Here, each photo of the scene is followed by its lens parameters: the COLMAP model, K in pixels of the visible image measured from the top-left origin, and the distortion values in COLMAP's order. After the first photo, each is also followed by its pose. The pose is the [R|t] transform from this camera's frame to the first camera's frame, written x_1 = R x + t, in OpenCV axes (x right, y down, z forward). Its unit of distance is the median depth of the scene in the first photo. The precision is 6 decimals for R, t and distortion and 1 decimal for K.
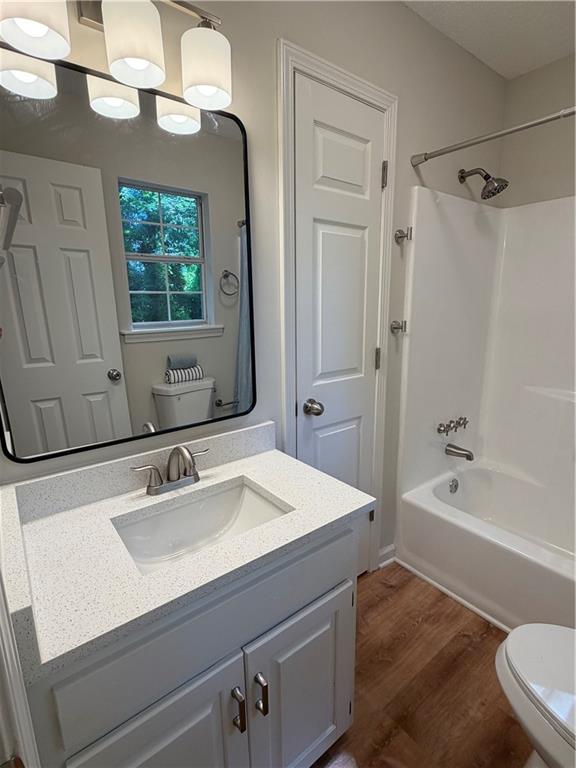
lens RADIAL K [[384.6, 0, 286.0], [0, 384.6, 381.6], [0, 0, 1]] dist [0.002272, -0.001466]
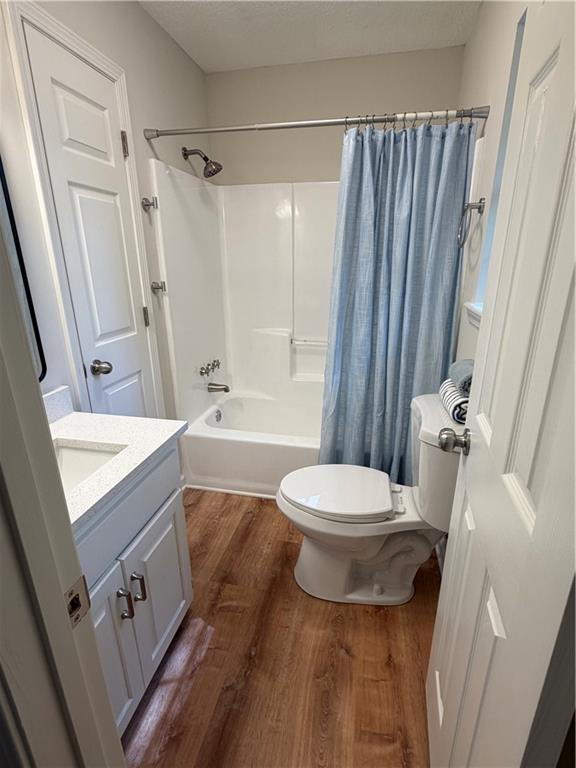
lens RADIAL K [[384.6, 0, 288.9], [0, 384.6, 385.0], [0, 0, 1]] dist [0.002272, -0.001466]
pose [[0.764639, -0.199688, 0.612741, -0.178995], [0.134642, 0.979302, 0.151128, 0.022416], [-0.630237, -0.033058, 0.775699, -0.144618]]
